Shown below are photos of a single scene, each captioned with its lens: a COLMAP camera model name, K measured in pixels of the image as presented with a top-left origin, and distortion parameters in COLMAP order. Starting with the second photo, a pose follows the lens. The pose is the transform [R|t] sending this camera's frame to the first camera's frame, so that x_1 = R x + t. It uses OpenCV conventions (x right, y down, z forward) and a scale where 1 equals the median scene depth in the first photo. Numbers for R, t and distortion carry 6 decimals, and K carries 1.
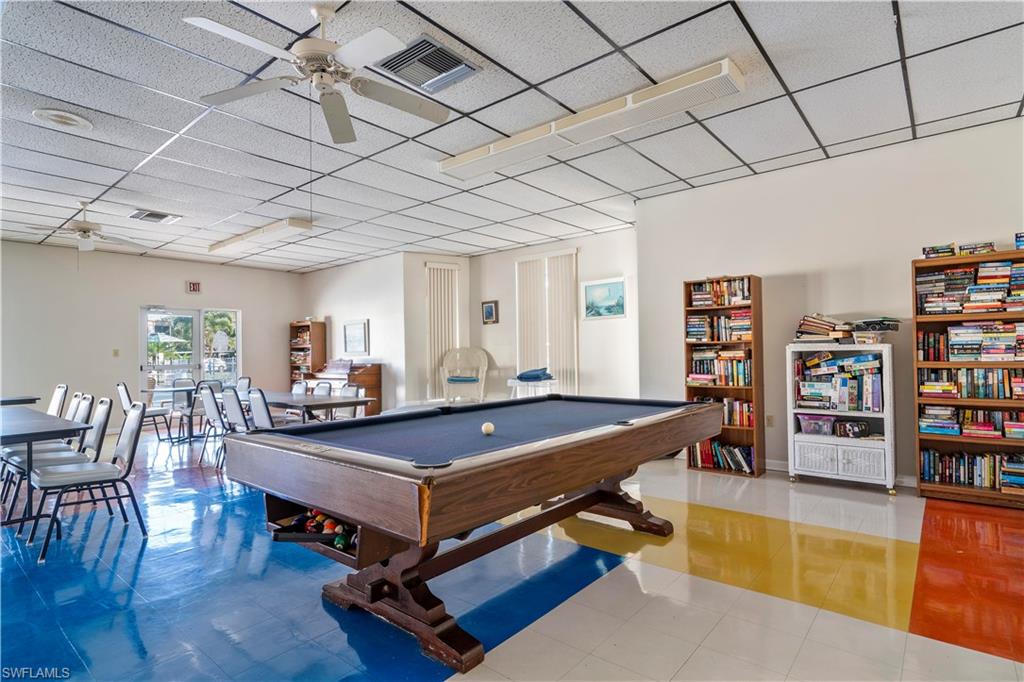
lens RADIAL K [[515.1, 0, 512.2], [0, 515.1, 344.5], [0, 0, 1]] dist [-0.000336, 0.000136]
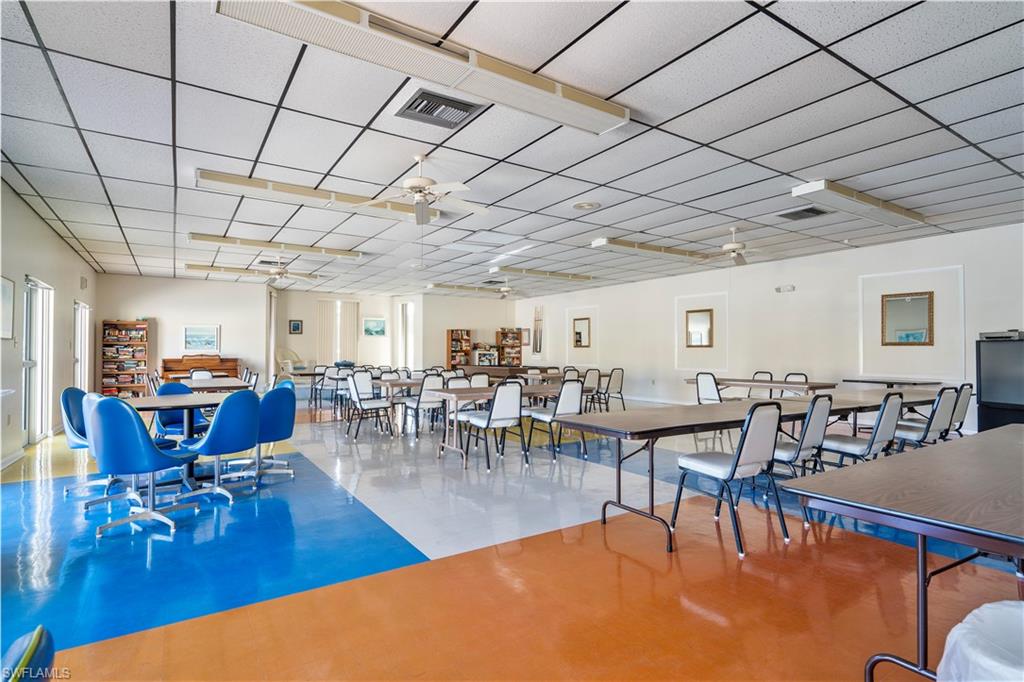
lens RADIAL K [[515.1, 0, 517.4], [0, 515.1, 344.5], [0, 0, 1]] dist [-0.000336, 0.000136]
pose [[0.299708, 0.029312, 0.953580, -1.670479], [-0.021726, 0.999478, -0.023894, 0.019809], [-0.953783, -0.013557, 0.300189, -0.189491]]
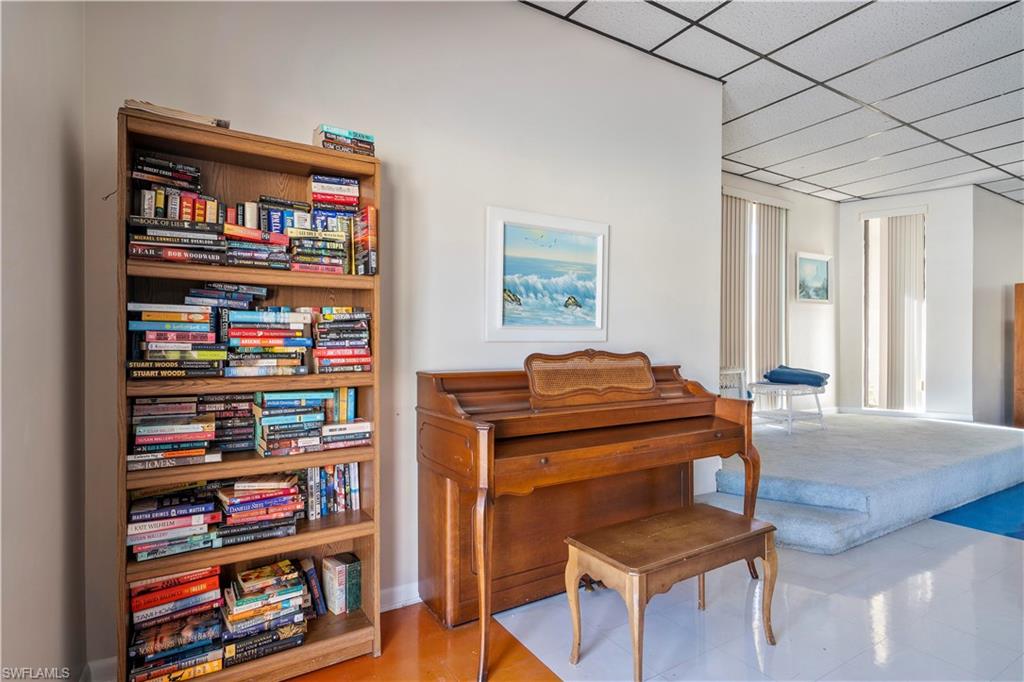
lens RADIAL K [[515.1, 0, 505.5], [0, 515.1, 344.1], [0, 0, 1]] dist [-0.000336, 0.000136]
pose [[0.310789, 0.018769, 0.950293, -0.739175], [-0.024008, 0.999641, -0.011892, 0.035584], [-0.950176, -0.019119, 0.311128, 1.220336]]
